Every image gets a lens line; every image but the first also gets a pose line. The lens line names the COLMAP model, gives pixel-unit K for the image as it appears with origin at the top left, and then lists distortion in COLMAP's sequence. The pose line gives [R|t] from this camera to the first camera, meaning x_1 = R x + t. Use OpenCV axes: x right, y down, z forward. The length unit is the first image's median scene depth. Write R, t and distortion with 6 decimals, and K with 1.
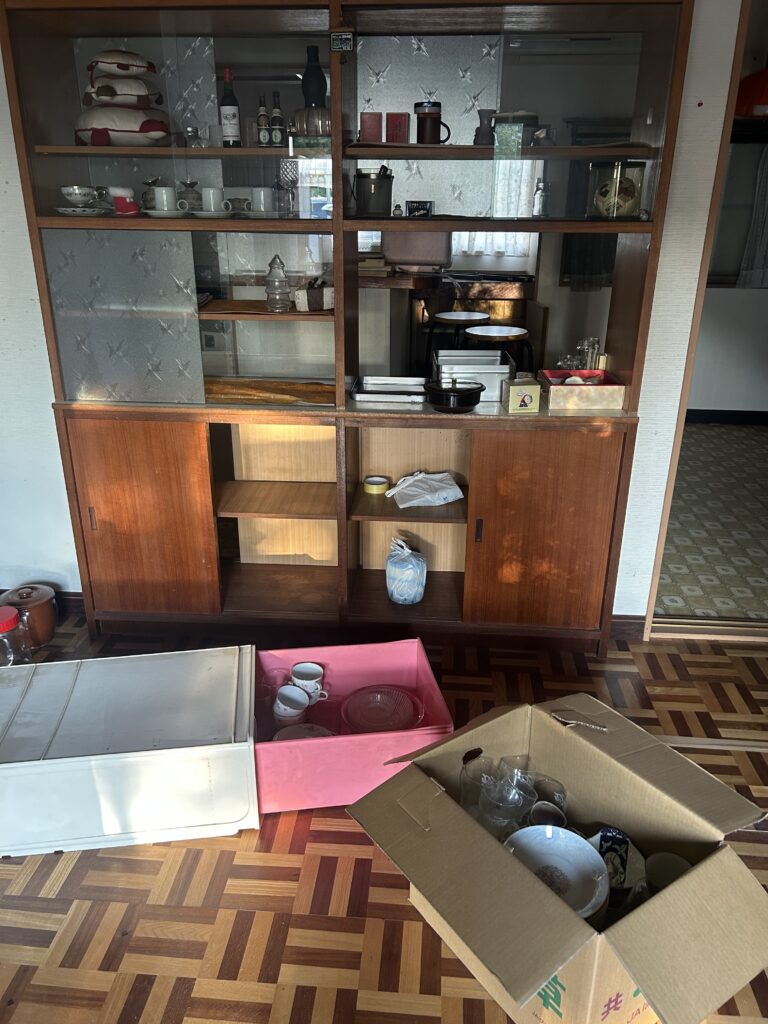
lens RADIAL K [[772.3, 0, 383.8], [0, 772.3, 516.6], [0, 0, 1]] dist [0.048903, -0.057576]
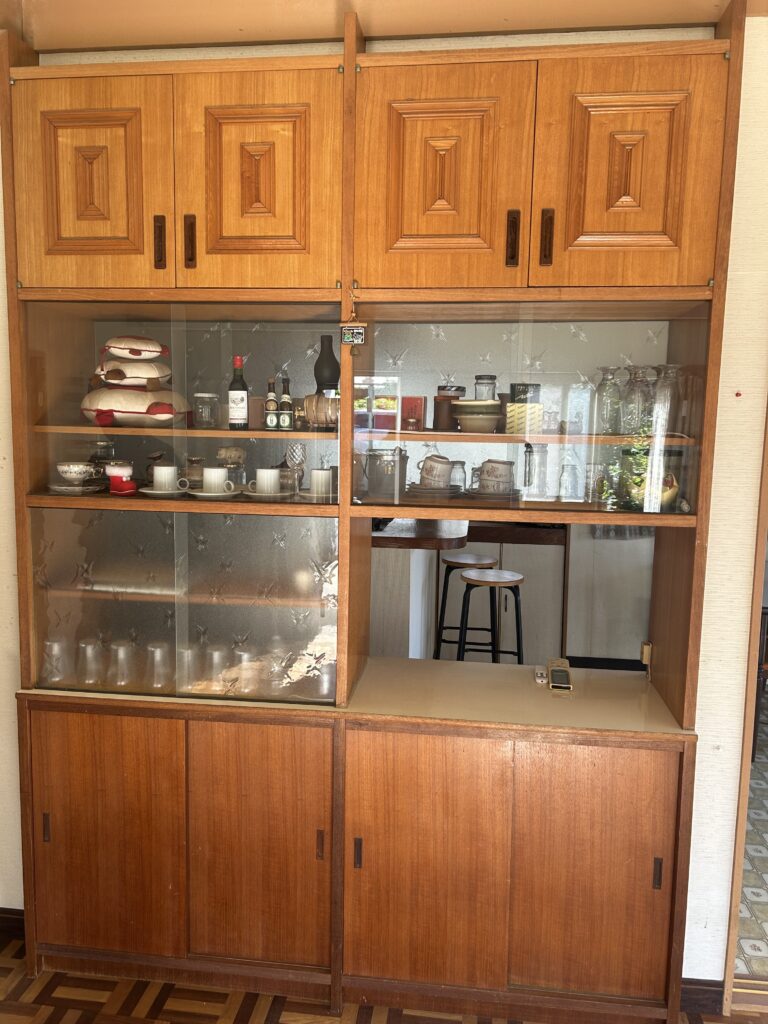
lens RADIAL K [[772.3, 0, 383.8], [0, 772.3, 509.9], [0, 0, 1]] dist [0.048903, -0.057576]
pose [[0.998581, 0.017102, -0.050427, 0.031391], [-0.030069, 0.962687, -0.268942, -0.125679], [0.043946, 0.270077, 0.961835, 0.119720]]
